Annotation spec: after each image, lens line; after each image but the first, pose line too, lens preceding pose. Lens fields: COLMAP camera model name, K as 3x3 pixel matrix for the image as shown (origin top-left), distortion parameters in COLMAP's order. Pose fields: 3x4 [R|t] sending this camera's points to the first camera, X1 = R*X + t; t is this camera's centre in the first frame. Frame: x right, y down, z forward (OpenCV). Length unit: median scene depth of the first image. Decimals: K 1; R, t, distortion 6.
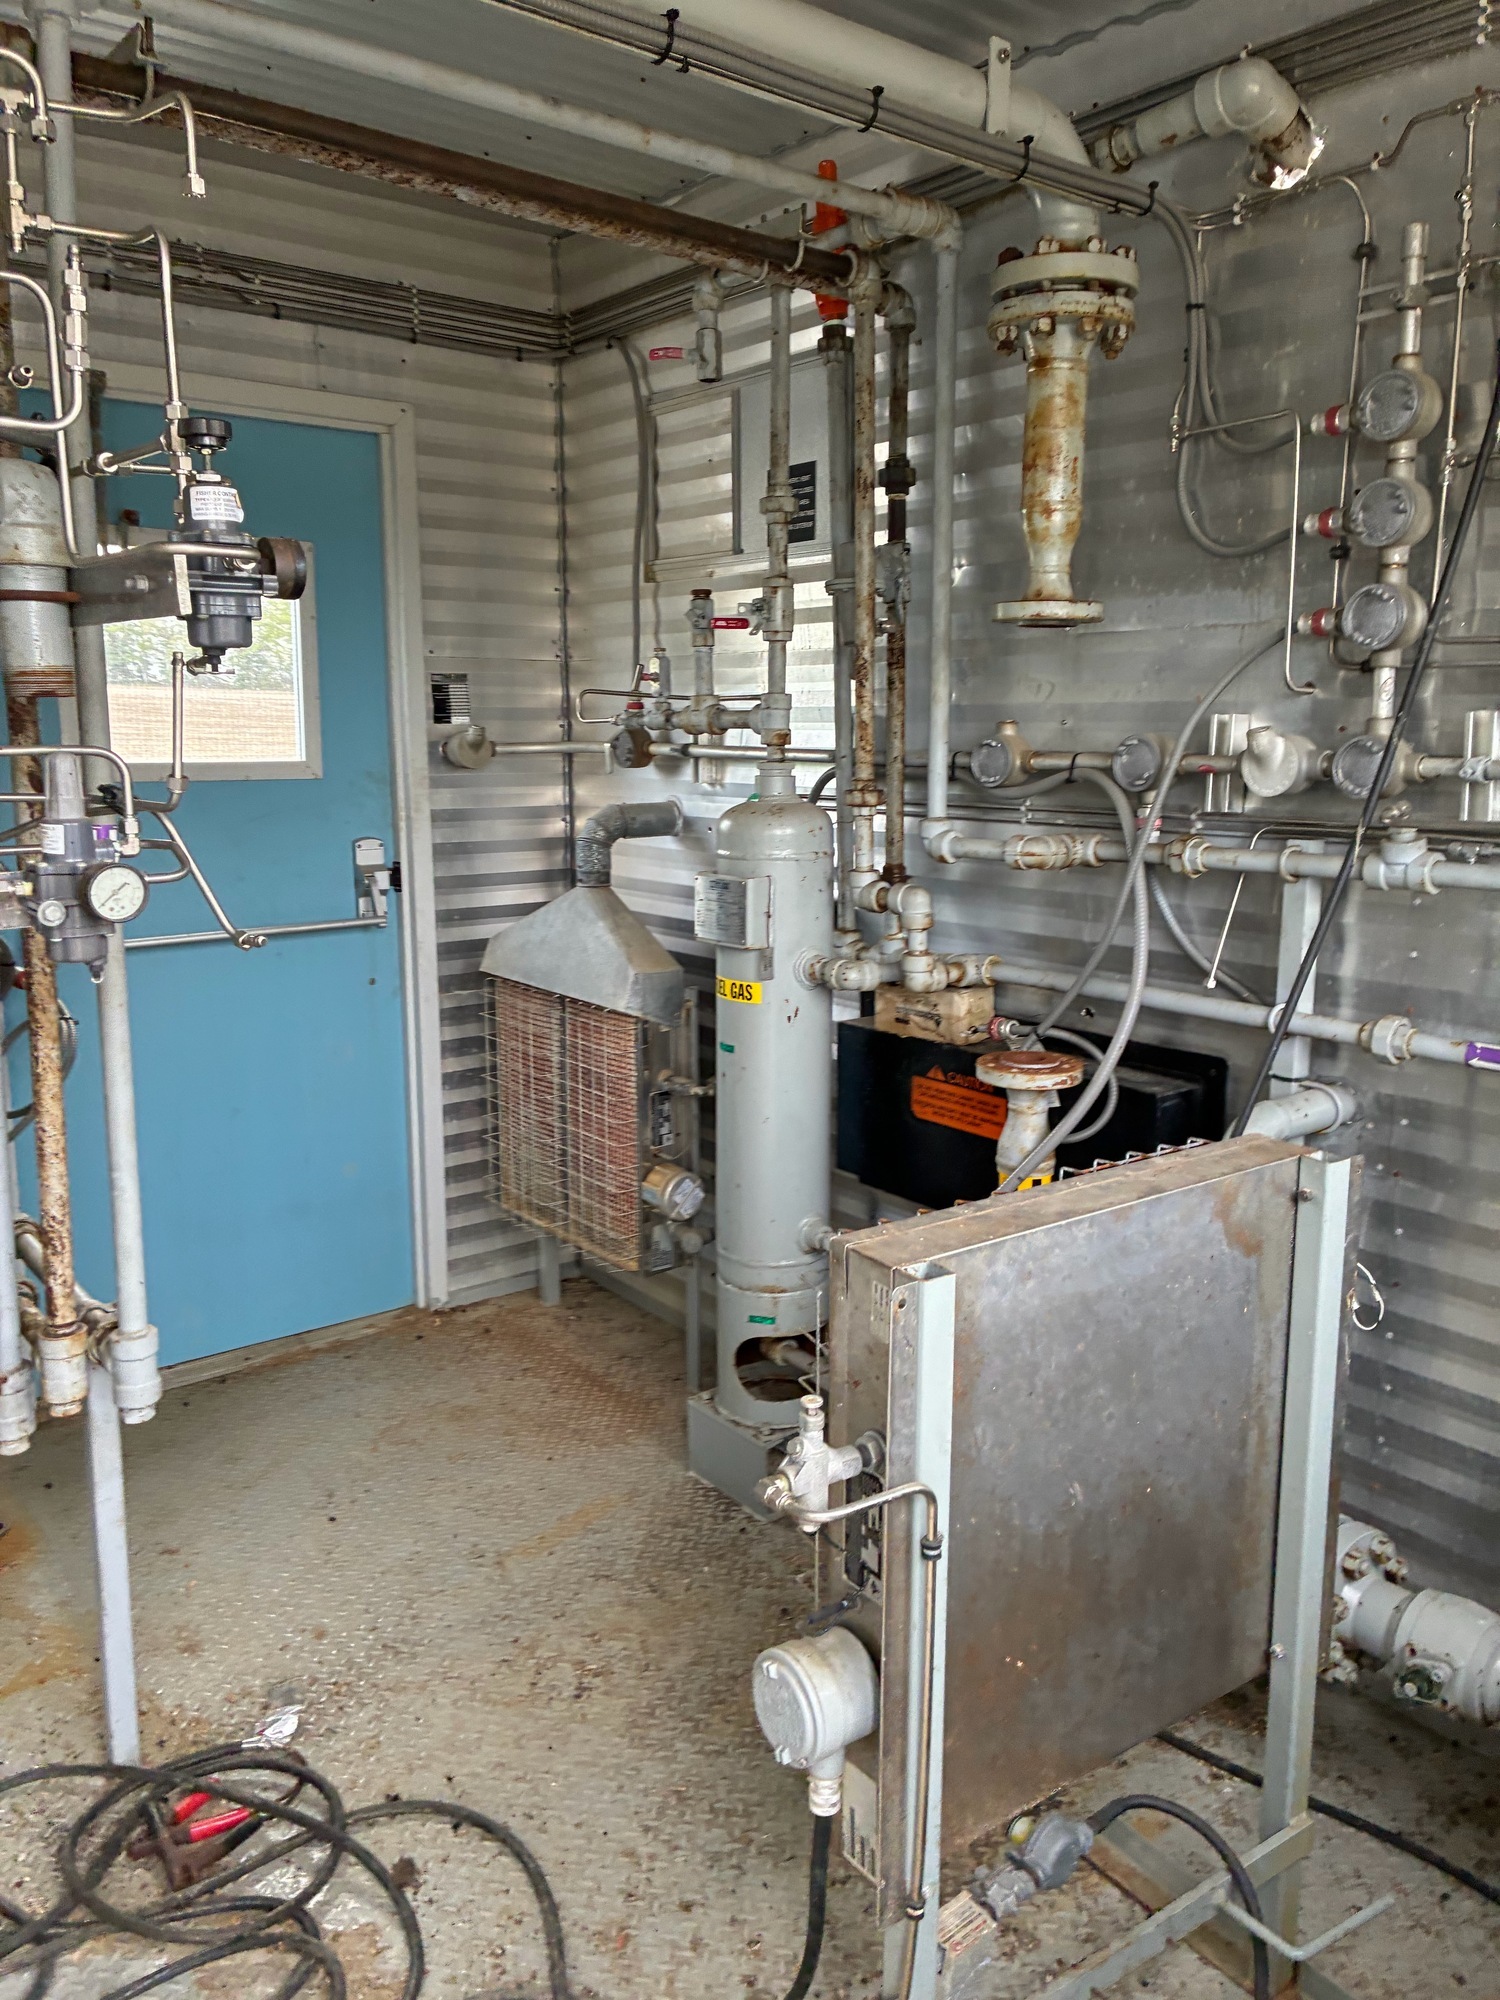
lens RADIAL K [[1523.5, 0, 767.0], [0, 1523.5, 981.2], [0, 0, 1]] dist [0.051814, -0.060133]
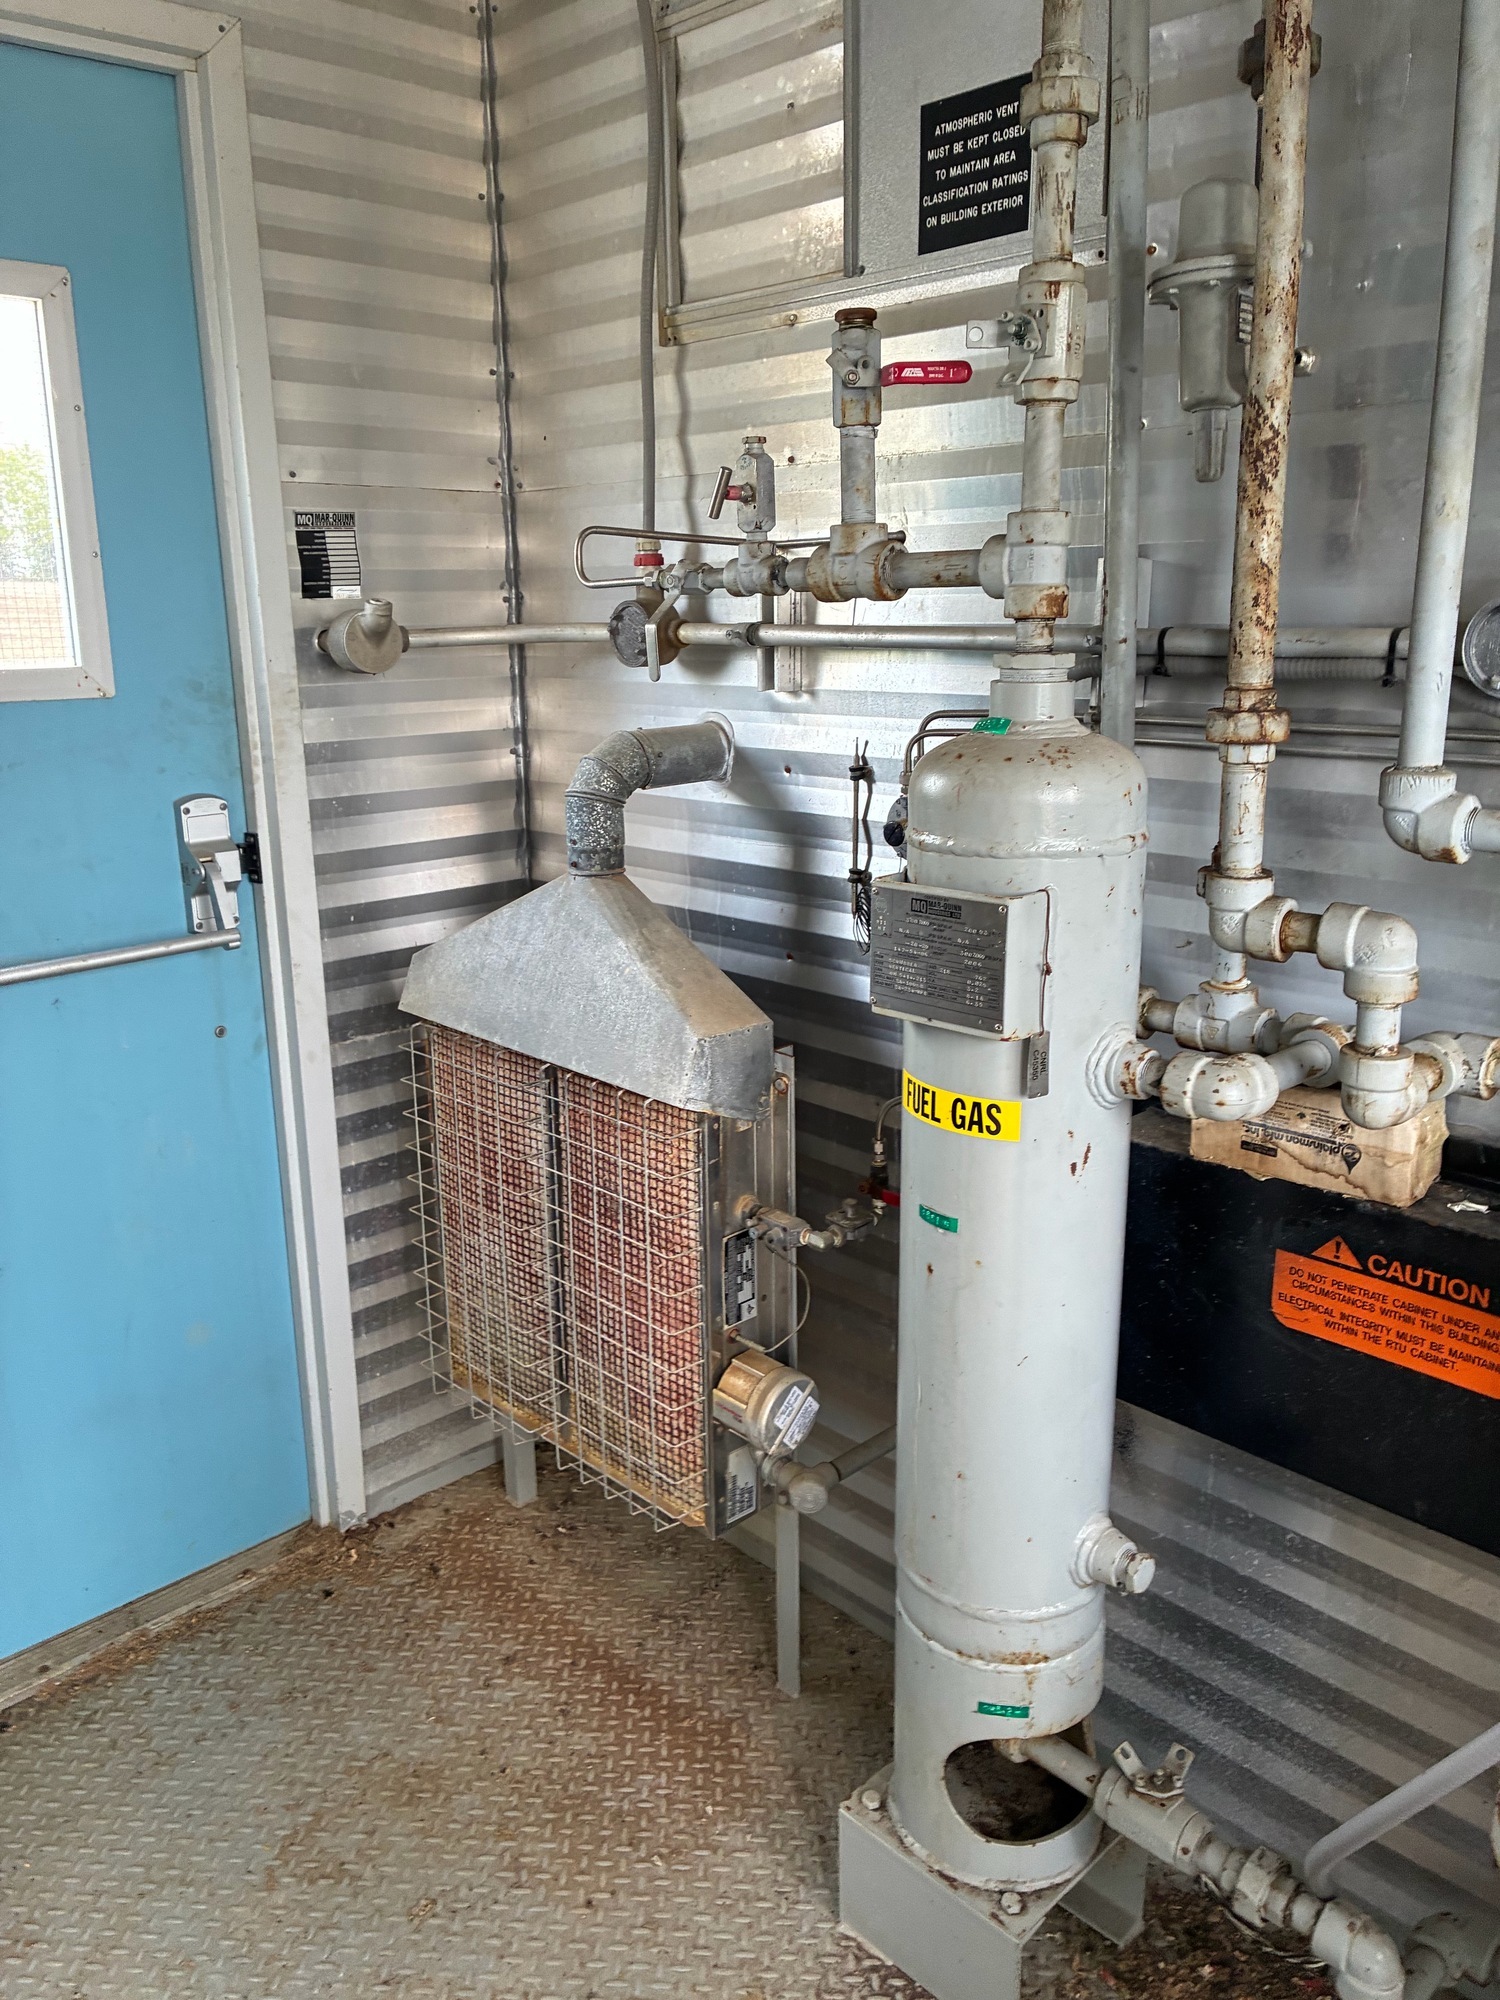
lens RADIAL K [[1523.5, 0, 727.9], [0, 1523.5, 990.4], [0, 0, 1]] dist [0.051814, -0.060133]
pose [[0.996559, -0.034416, 0.075402, -0.111193], [0.028475, 0.996508, 0.078497, -0.063352], [-0.077840, -0.076080, 0.994059, 0.414797]]
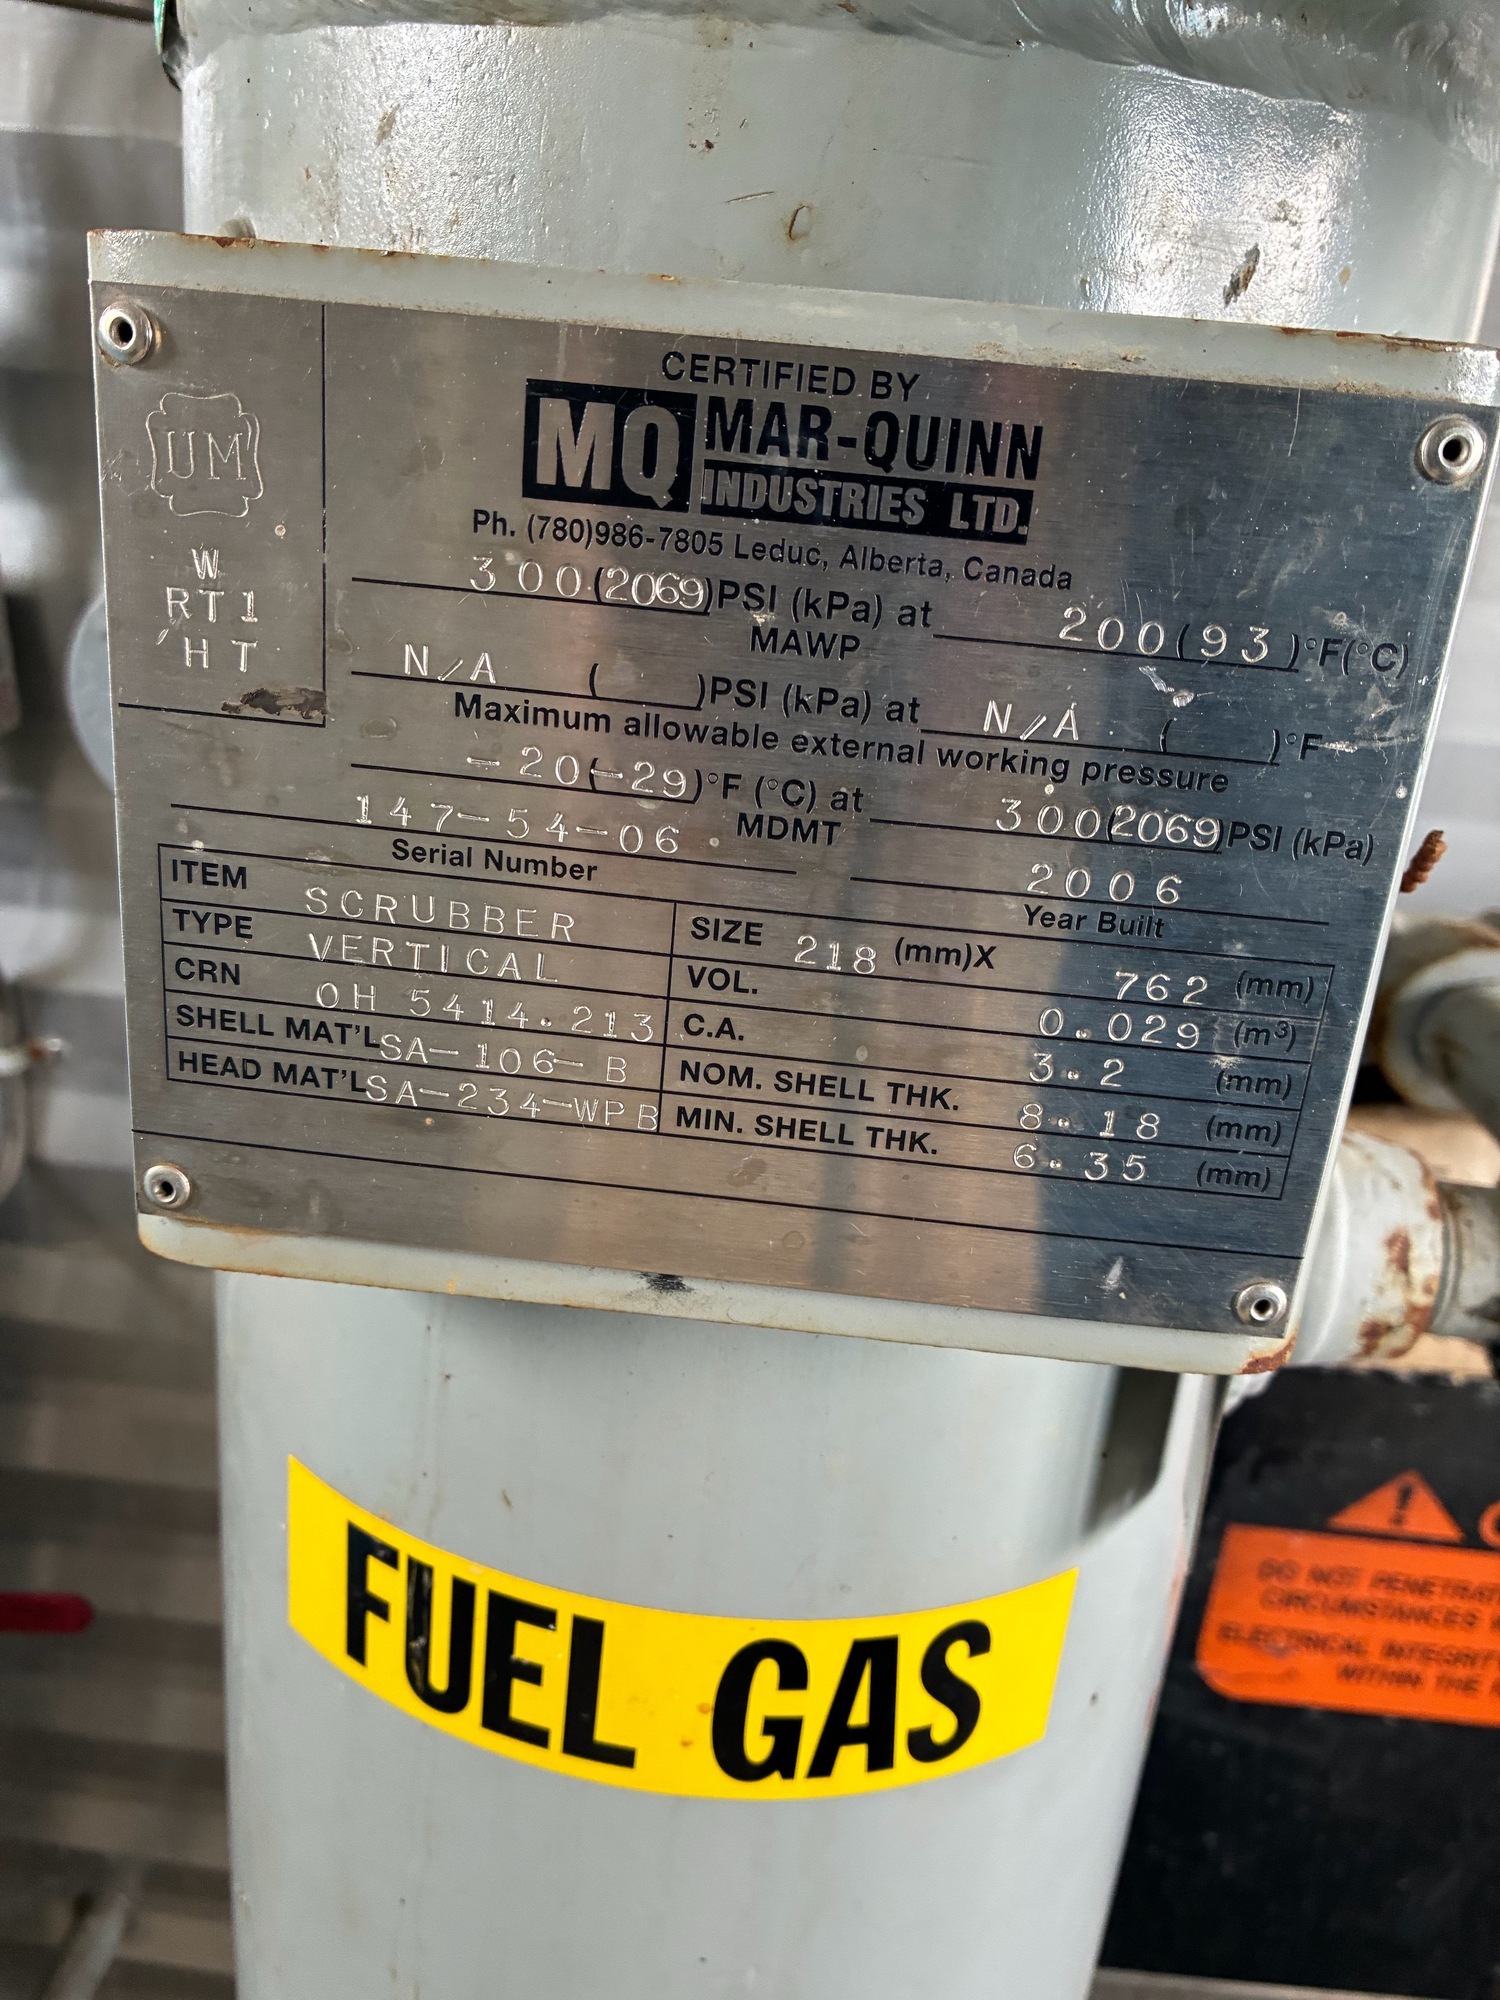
lens RADIAL K [[1523.5, 0, 730.4], [0, 1523.5, 989.9], [0, 0, 1]] dist [0.051814, -0.060133]
pose [[0.678315, -0.197386, 0.707762, -0.064753], [0.038823, 0.971524, 0.233737, -0.046800], [-0.733745, -0.131070, 0.666663, 0.779025]]
